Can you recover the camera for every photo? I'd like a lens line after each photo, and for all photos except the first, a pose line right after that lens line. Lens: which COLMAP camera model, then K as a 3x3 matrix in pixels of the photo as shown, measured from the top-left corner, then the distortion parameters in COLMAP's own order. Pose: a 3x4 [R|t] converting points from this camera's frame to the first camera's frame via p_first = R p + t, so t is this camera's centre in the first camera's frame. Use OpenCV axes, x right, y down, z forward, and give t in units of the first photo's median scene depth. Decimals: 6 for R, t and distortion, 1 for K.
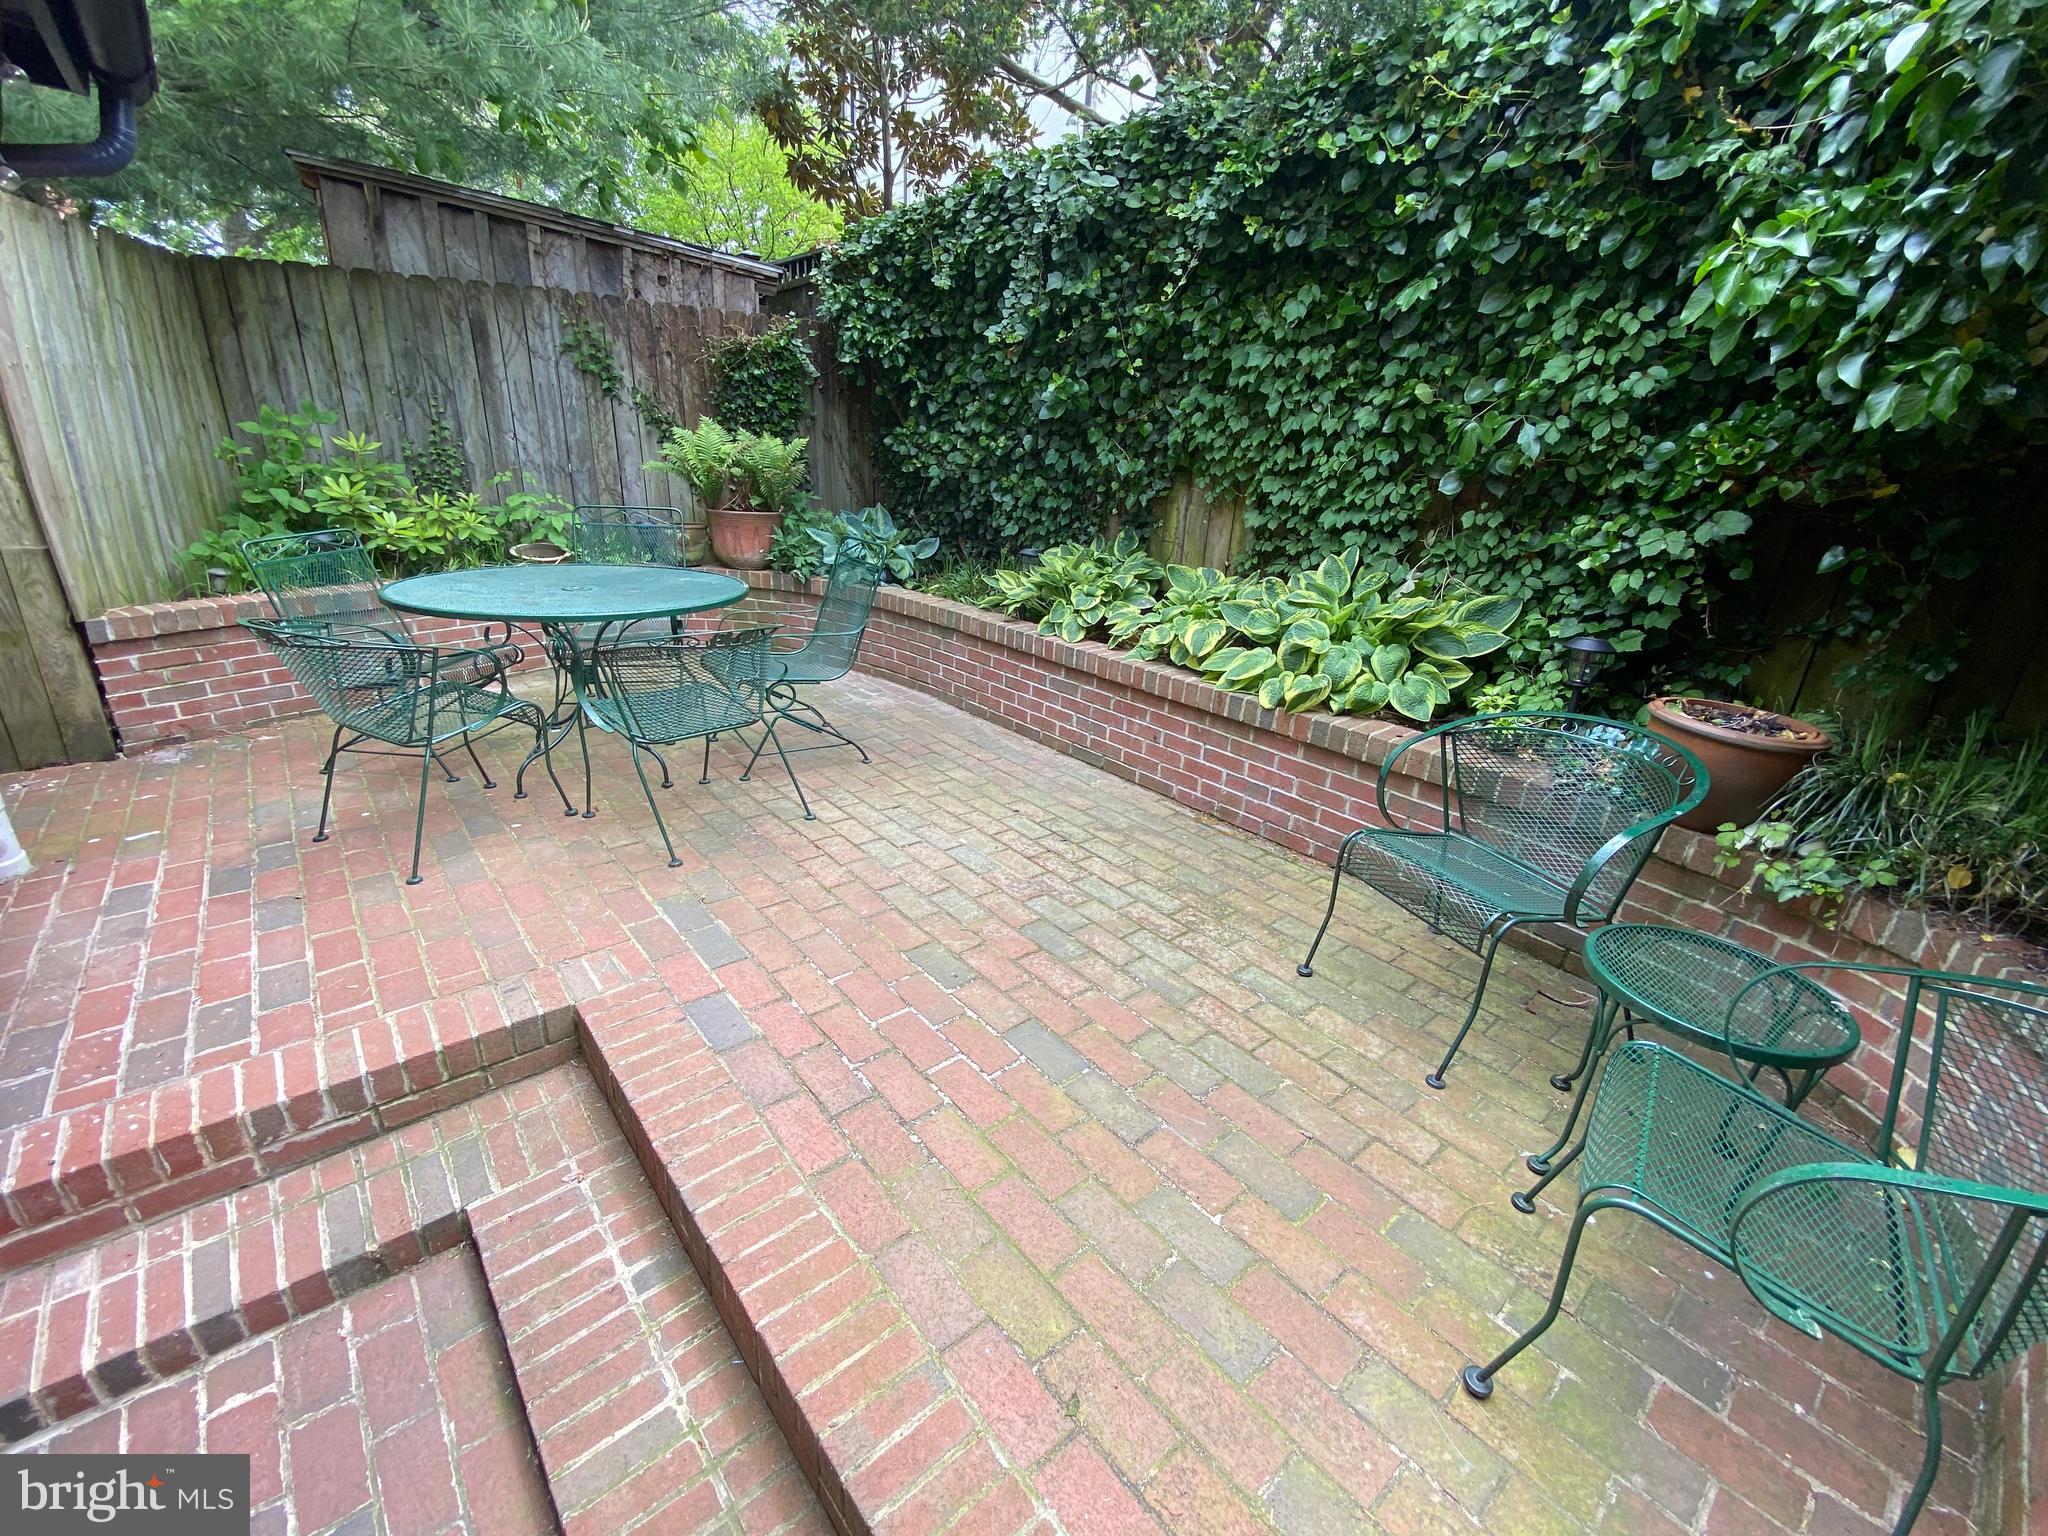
lens RADIAL K [[817.7, 0, 1024.0], [0, 817.7, 768.0], [0, 0, 1]] dist [-0.001150, -0.014163]
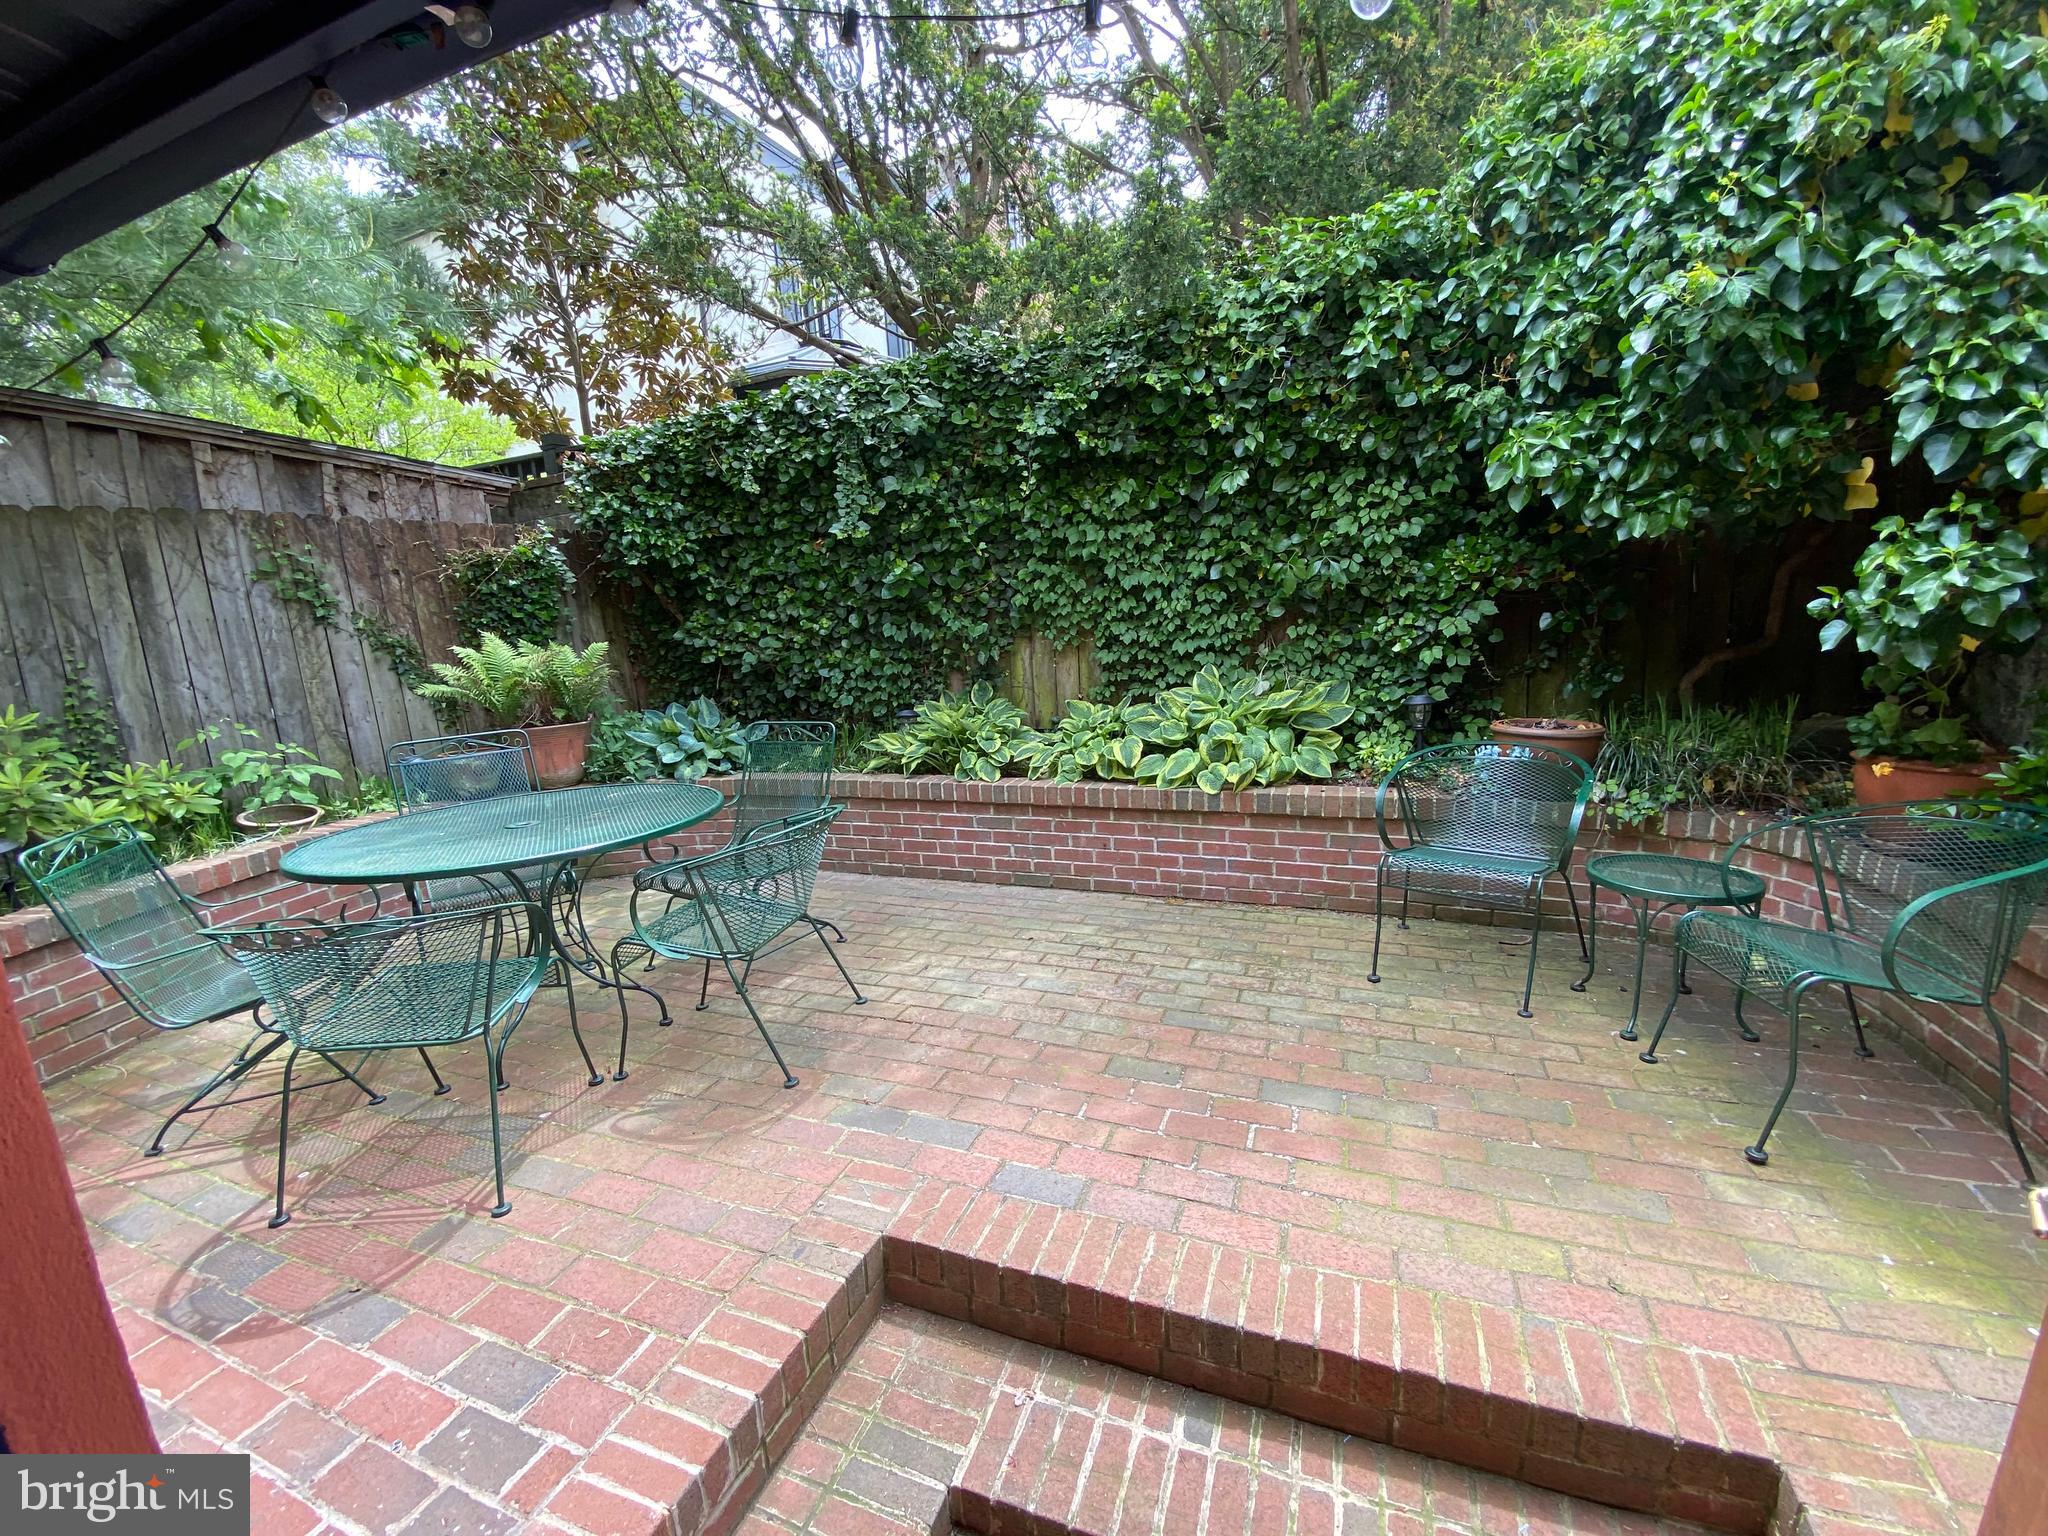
lens RADIAL K [[790.6, 0, 1024.0], [0, 790.6, 768.0], [0, 0, 1]] dist [0.025832, -0.022194]
pose [[0.888896, -0.188498, 0.417532, -0.368968], [0.260856, 0.957501, -0.123072, -0.032974], [-0.376588, 0.218314, 0.900289, 0.019075]]
